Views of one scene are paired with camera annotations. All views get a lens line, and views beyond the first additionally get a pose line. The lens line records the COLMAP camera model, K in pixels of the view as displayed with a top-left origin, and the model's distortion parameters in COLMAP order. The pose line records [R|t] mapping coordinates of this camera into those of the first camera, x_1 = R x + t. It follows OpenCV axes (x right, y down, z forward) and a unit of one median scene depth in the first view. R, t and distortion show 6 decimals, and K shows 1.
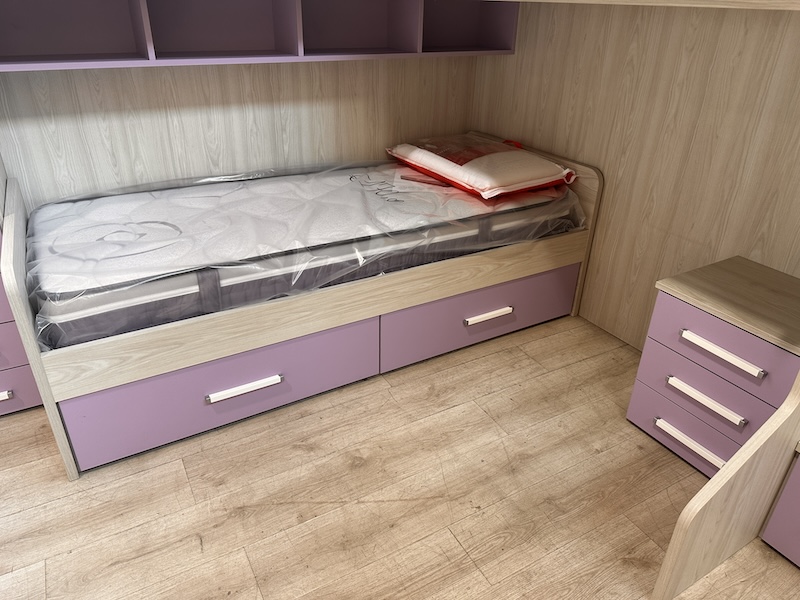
lens RADIAL K [[565.3, 0, 402.9], [0, 565.3, 290.9], [0, 0, 1]] dist [0.050562, -0.060508]
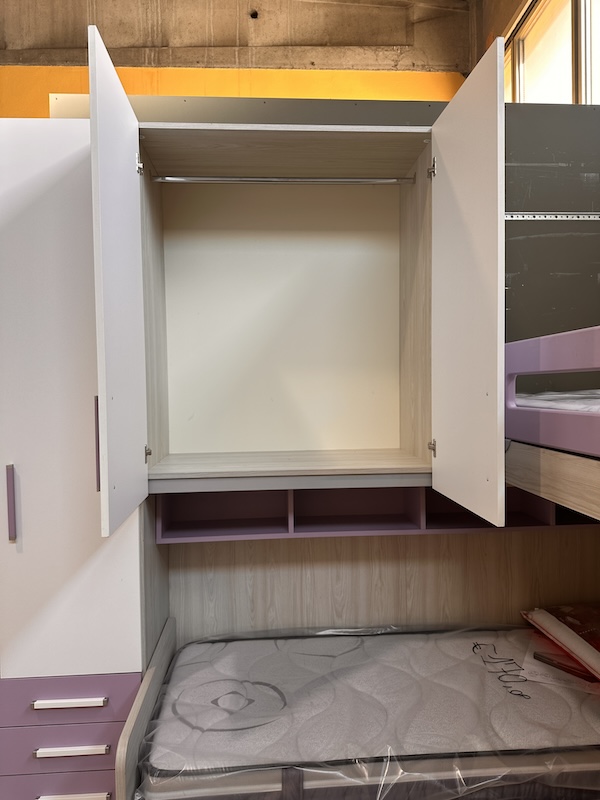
lens RADIAL K [[565.3, 0, 302.5], [0, 565.3, 399.2], [0, 0, 1]] dist [0.050562, -0.060508]
pose [[0.894516, -0.028842, -0.446105, 0.101530], [-0.171249, 0.899684, -0.401551, -0.176141], [0.412935, 0.435589, 0.799842, -0.036043]]
